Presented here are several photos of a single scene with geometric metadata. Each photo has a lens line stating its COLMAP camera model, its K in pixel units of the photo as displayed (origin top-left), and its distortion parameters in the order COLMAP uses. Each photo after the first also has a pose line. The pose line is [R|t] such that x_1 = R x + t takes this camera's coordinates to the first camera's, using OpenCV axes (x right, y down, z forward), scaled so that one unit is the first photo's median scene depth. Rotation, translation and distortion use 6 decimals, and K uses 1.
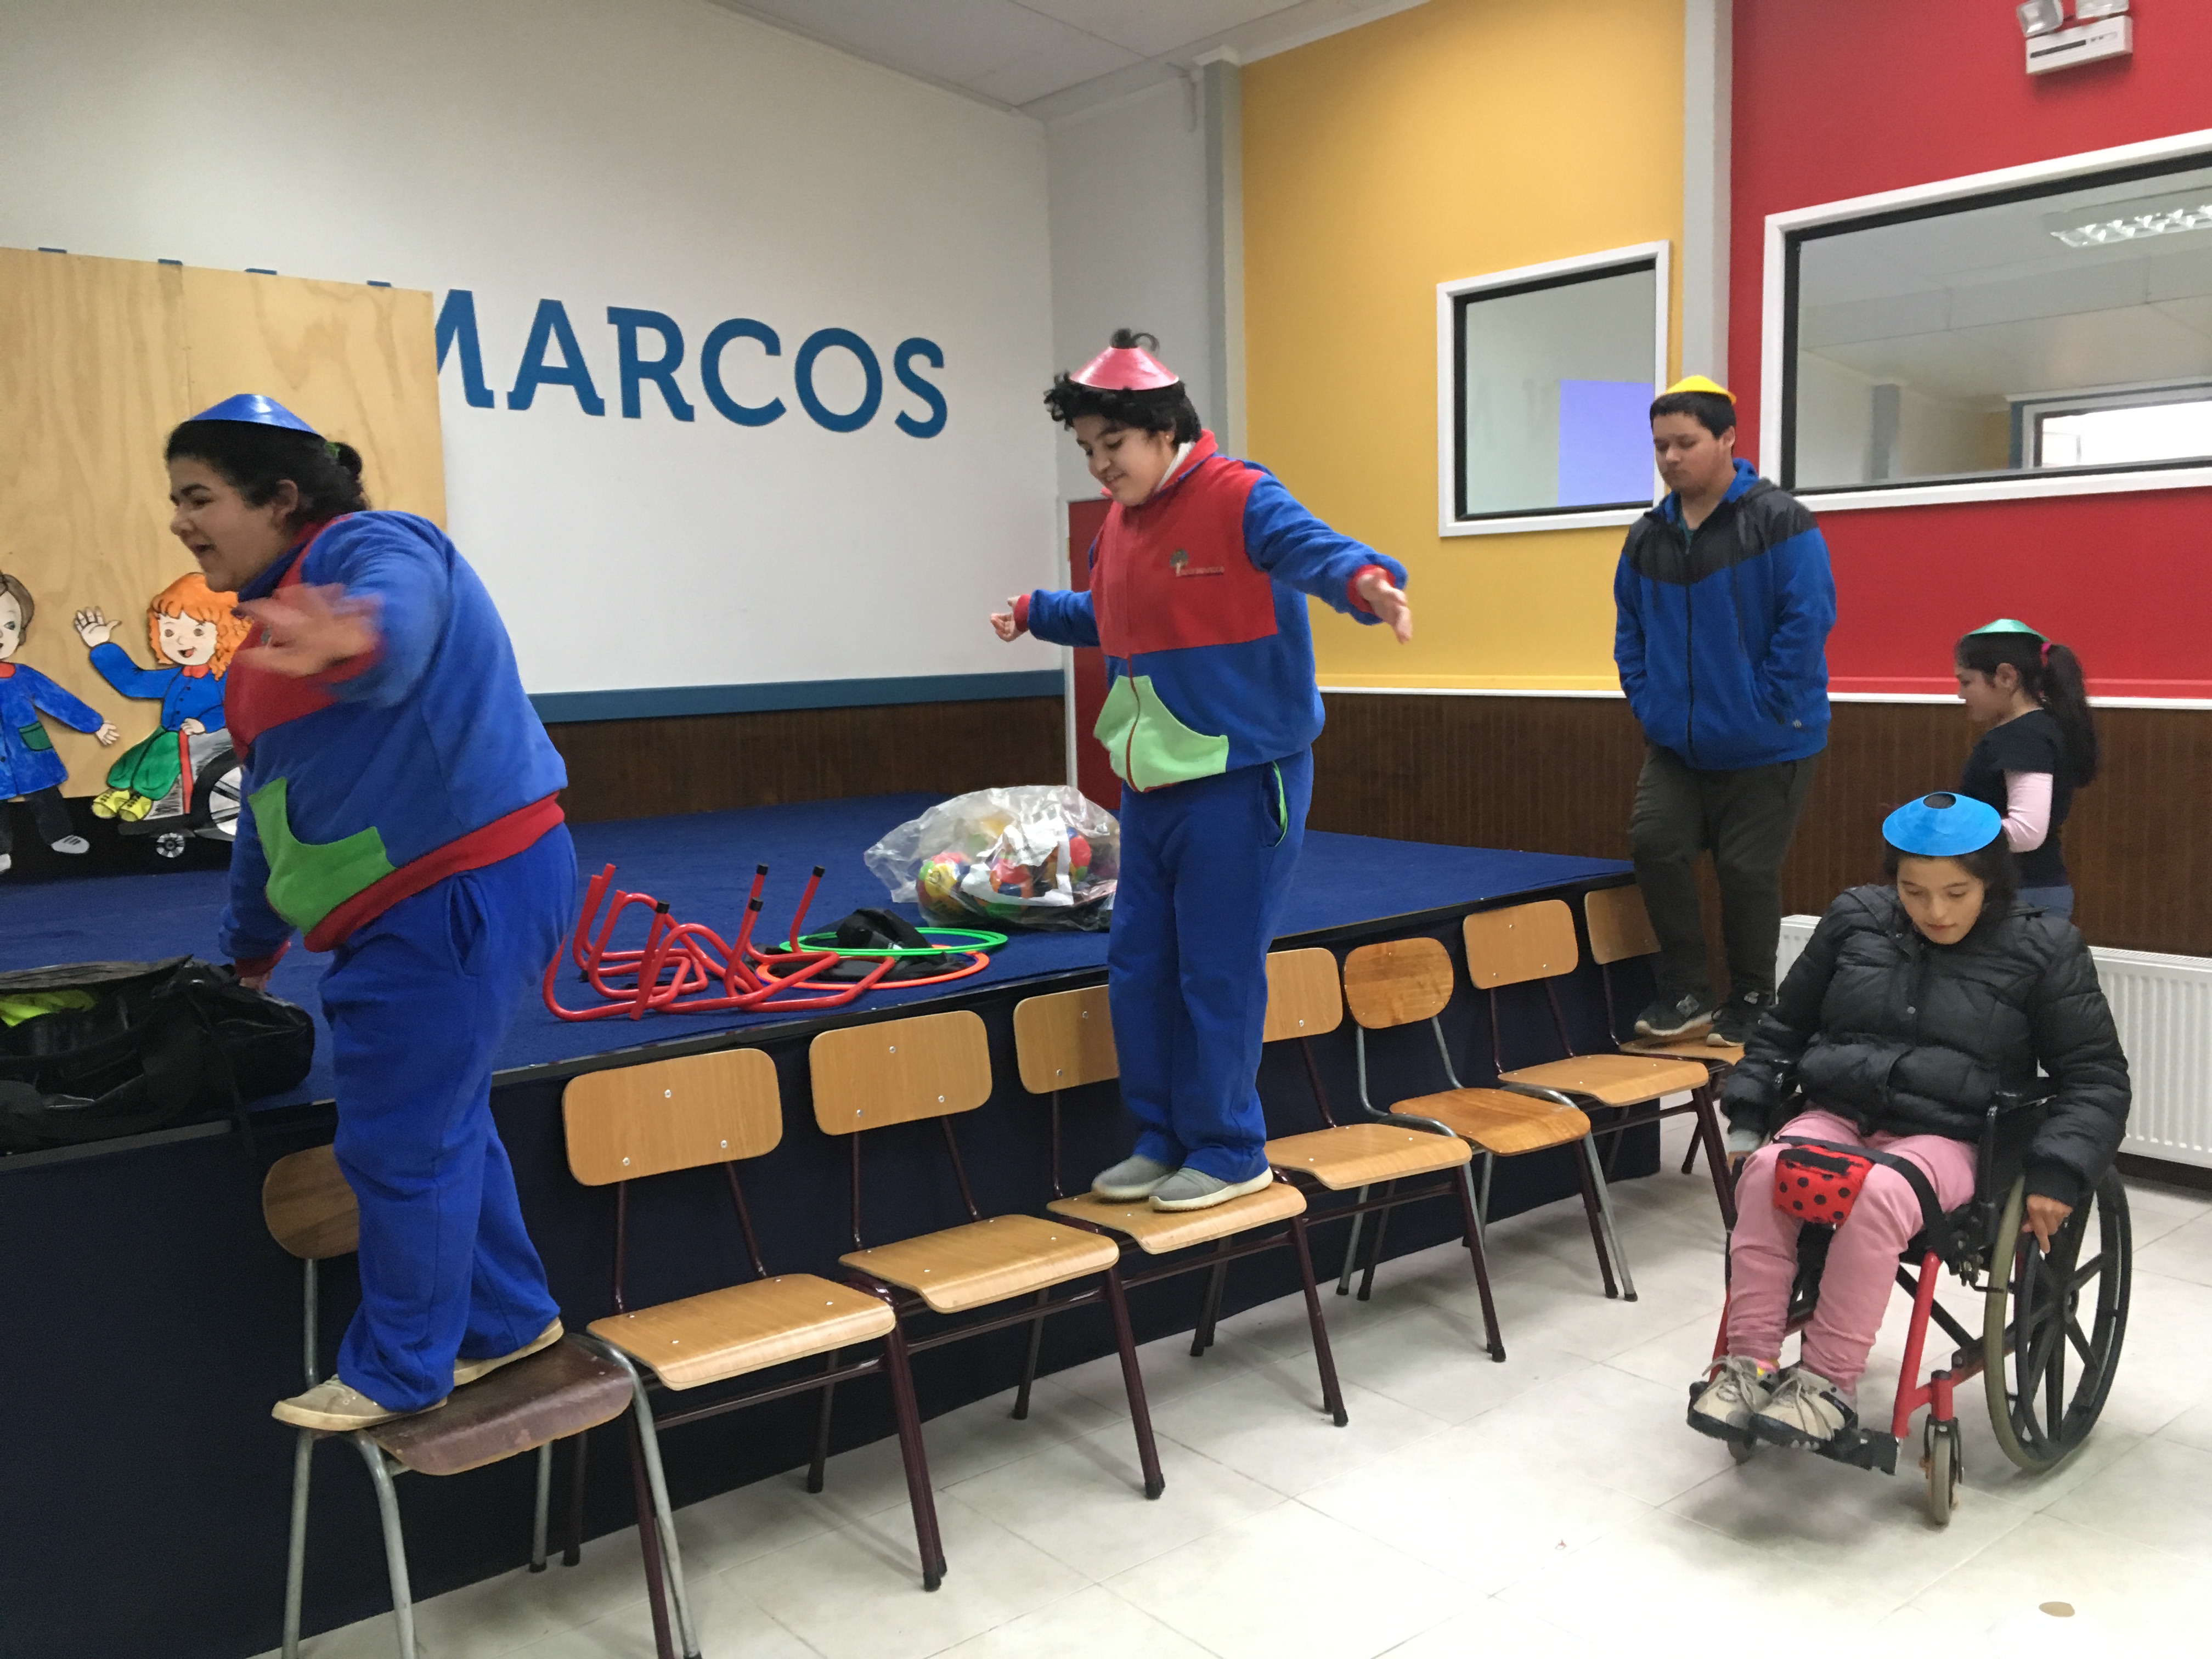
lens RADIAL K [[1873.6, 0, 1115.3], [0, 1873.6, 834.5], [0, 0, 1]] dist [0.065754, -0.110954]
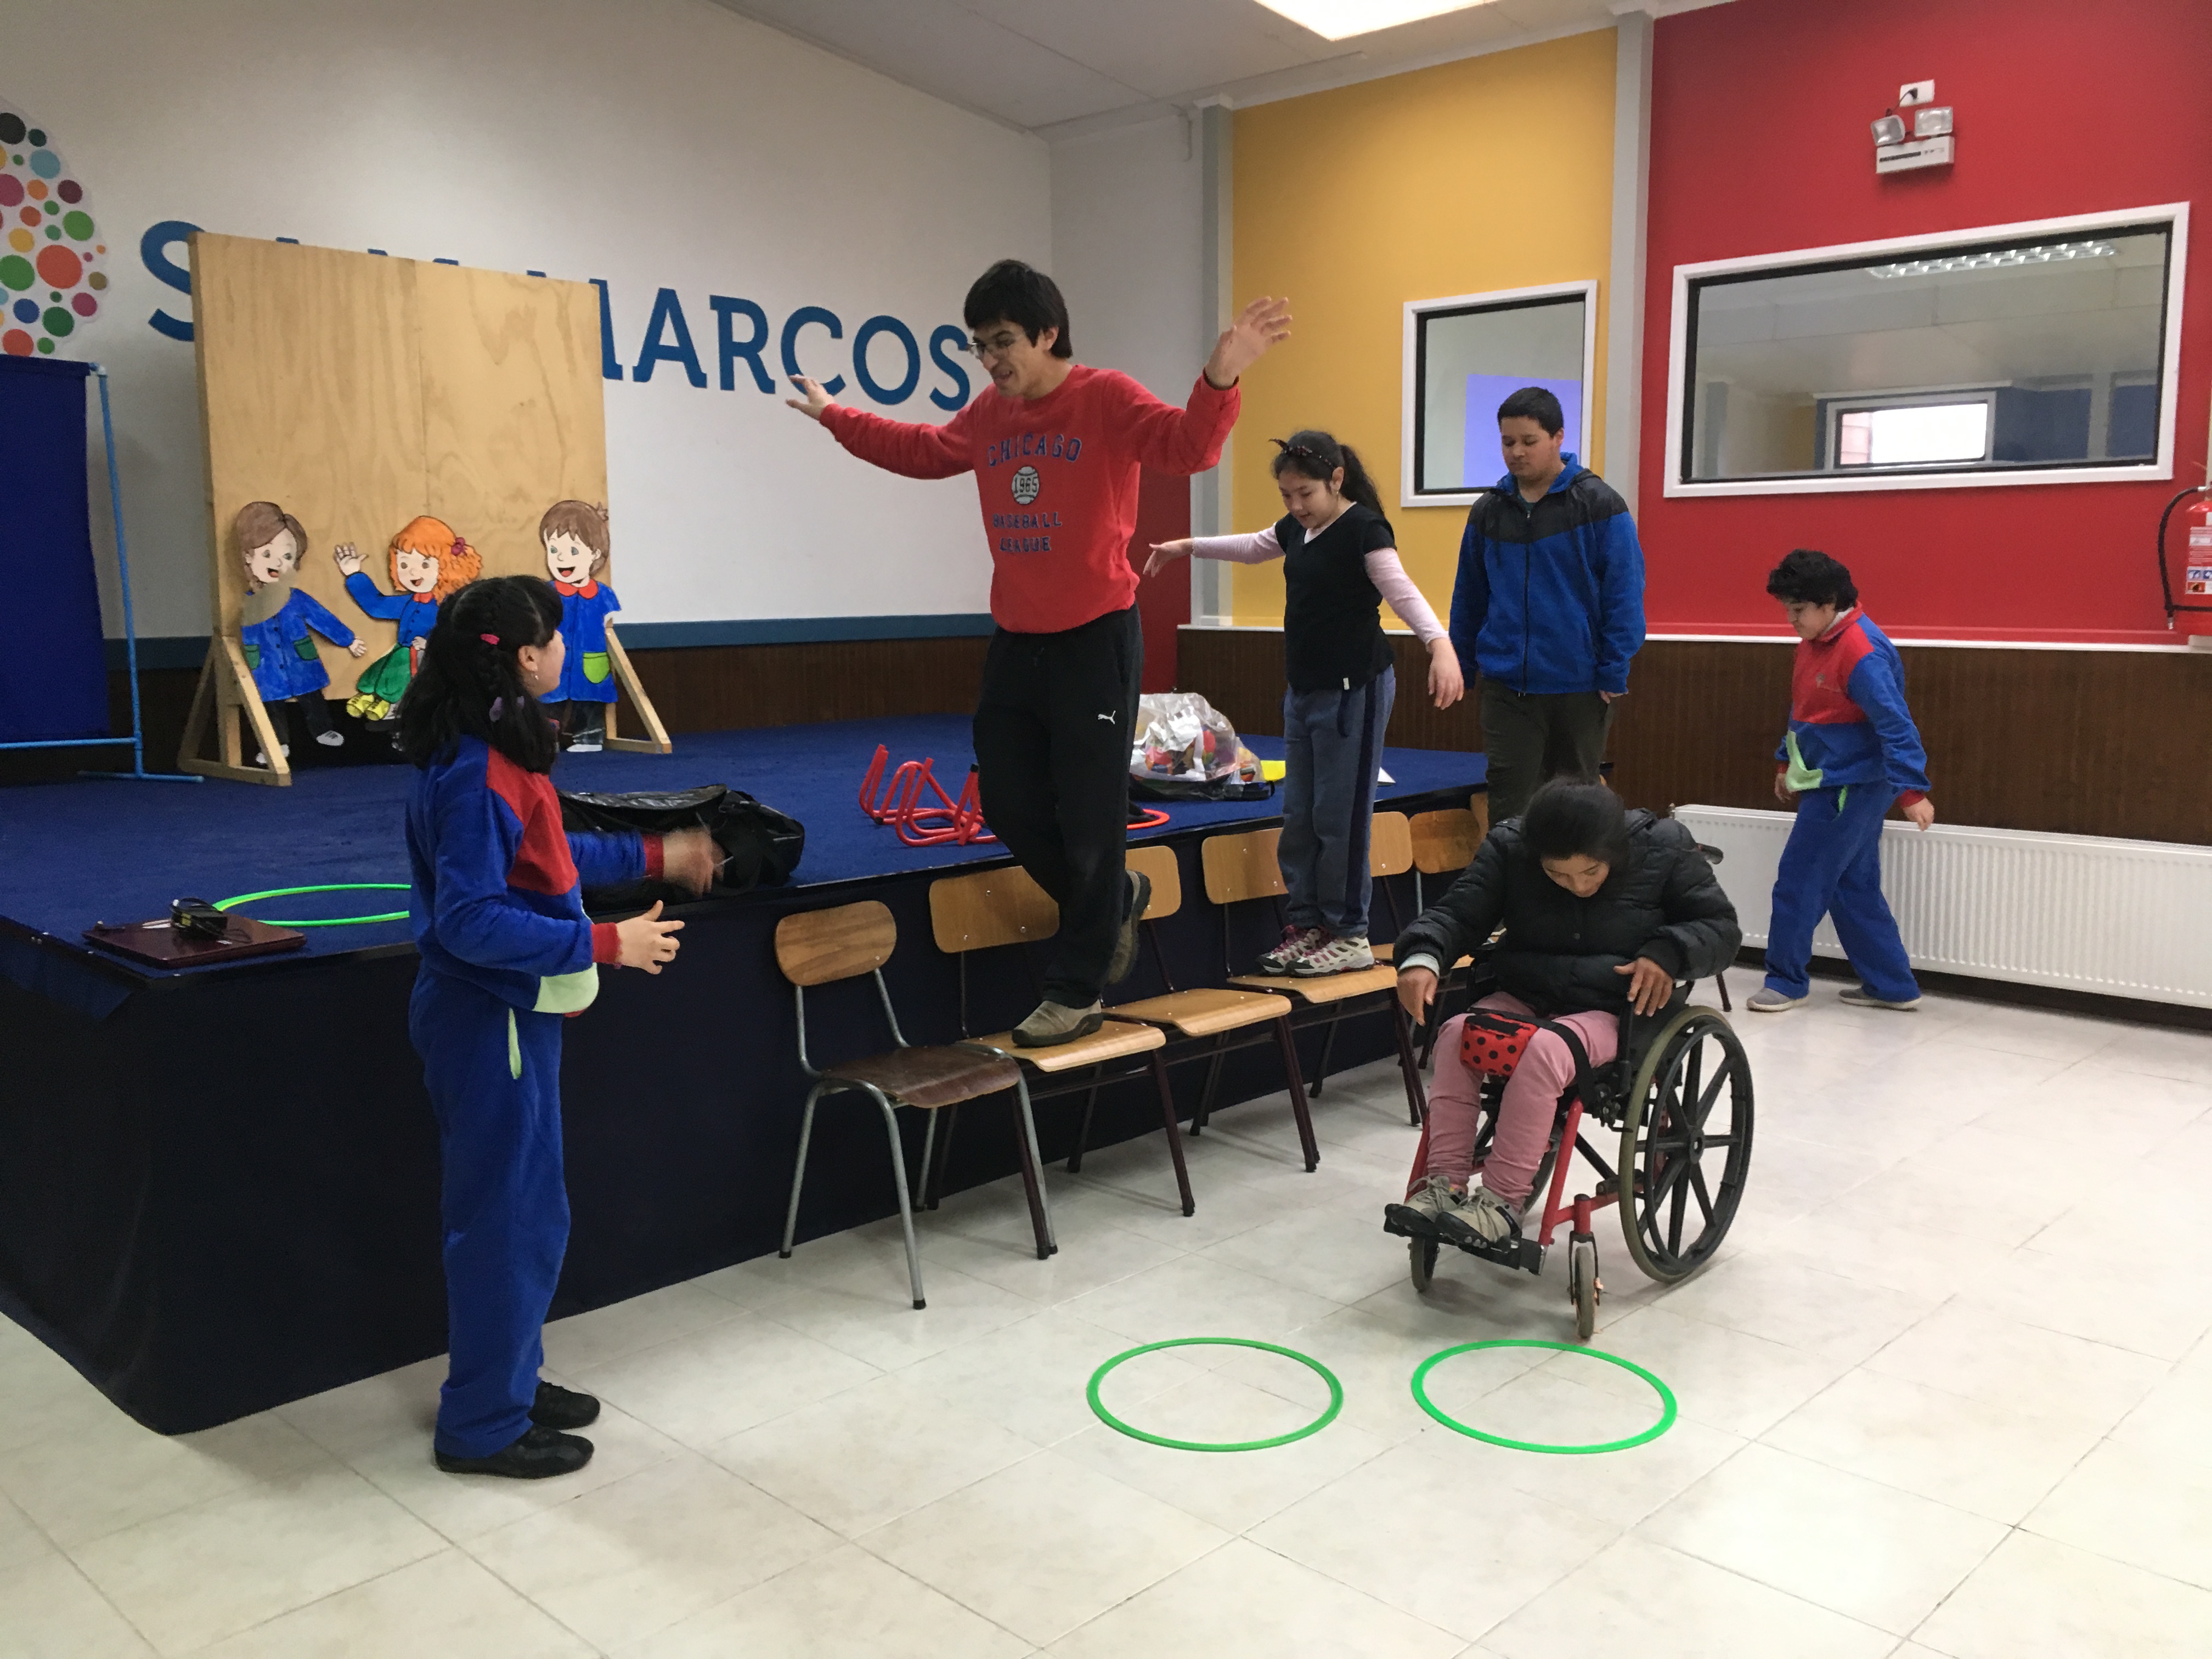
lens RADIAL K [[1850.5, 0, 1119.5], [0, 1850.5, 835.2], [0, 0, 1]] dist [0.063842, -0.098904]
pose [[0.994048, 0.003116, 0.108900, -0.162774], [-0.006182, 0.999594, 0.027826, 0.028479], [-0.108769, -0.028334, 0.993663, -0.229090]]
